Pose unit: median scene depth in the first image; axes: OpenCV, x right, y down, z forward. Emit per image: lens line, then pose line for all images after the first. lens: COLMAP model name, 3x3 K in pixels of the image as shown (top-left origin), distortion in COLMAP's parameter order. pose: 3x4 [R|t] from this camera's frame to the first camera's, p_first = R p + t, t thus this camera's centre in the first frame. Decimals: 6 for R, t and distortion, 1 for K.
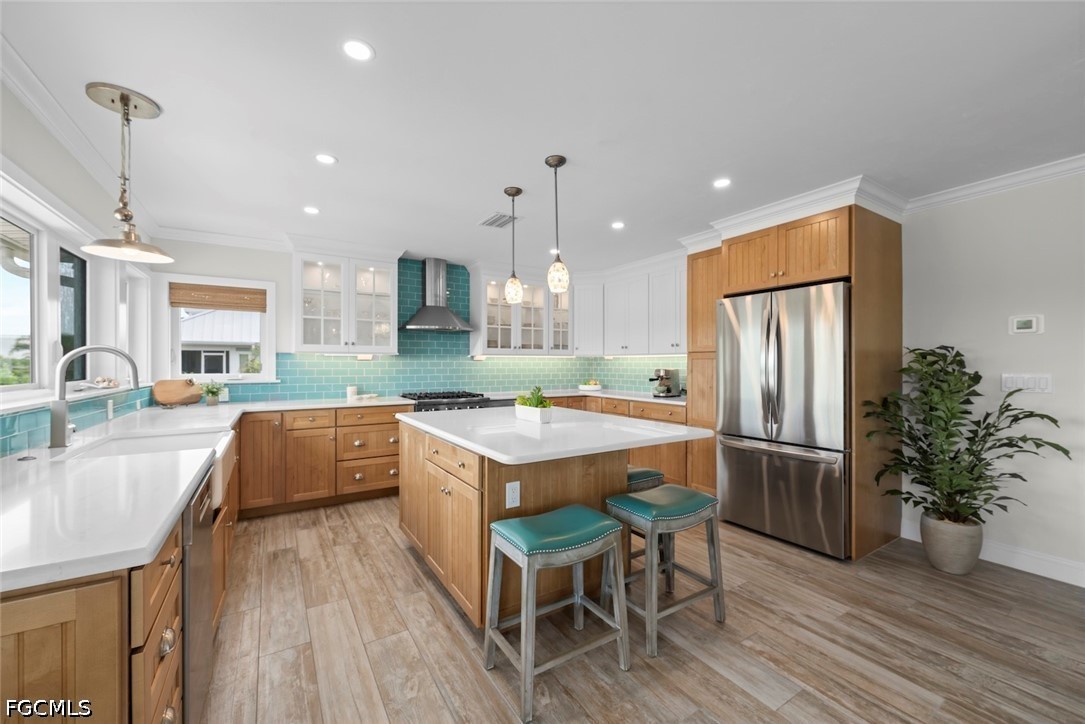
lens RADIAL K [[434.2, 0, 542.6], [0, 434.2, 363.8], [0, 0, 1]] dist [0.001440, 0.000105]
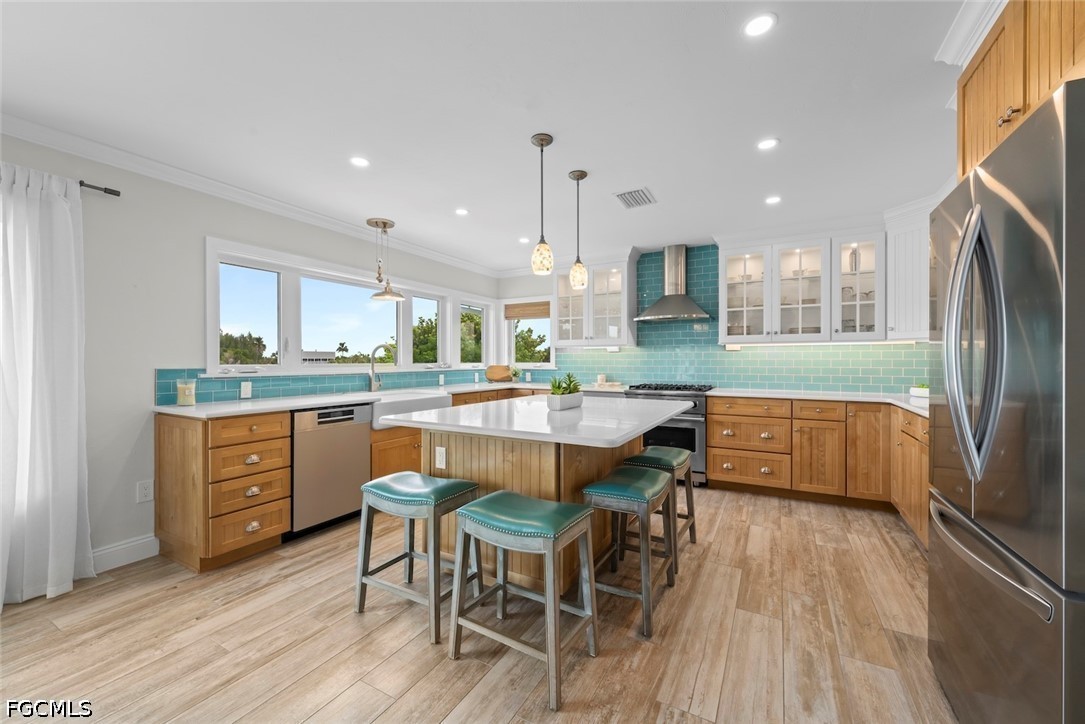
lens RADIAL K [[431.9, 0, 535.5], [0, 431.9, 361.5], [0, 0, 1]] dist [-0.000276, 0.000007]
pose [[0.465110, 0.002052, -0.885251, 0.473880], [-0.001167, 0.999998, 0.001705, 0.014167], [0.885252, 0.000240, 0.465111, 0.288663]]
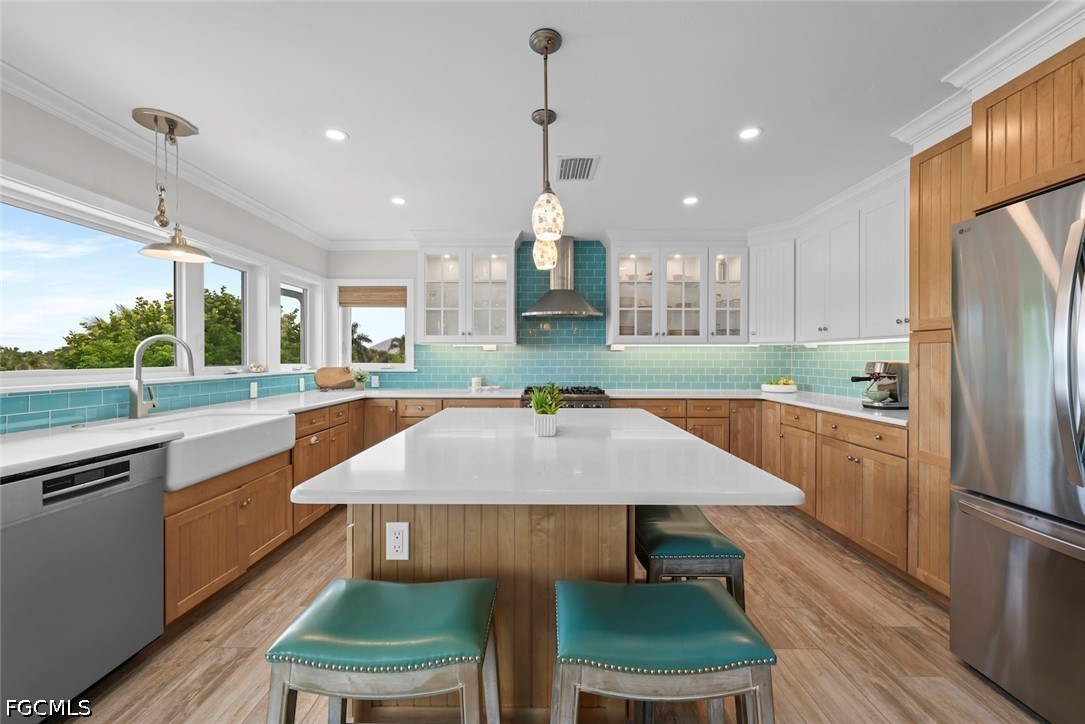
lens RADIAL K [[431.9, 0, 540.4], [0, 431.9, 359.0], [0, 0, 1]] dist [-0.000276, 0.000007]
pose [[0.839783, 0.002978, -0.542915, 0.205258], [-0.001908, 0.999995, 0.002535, 0.007304], [0.542920, -0.001093, 0.839784, 0.238066]]
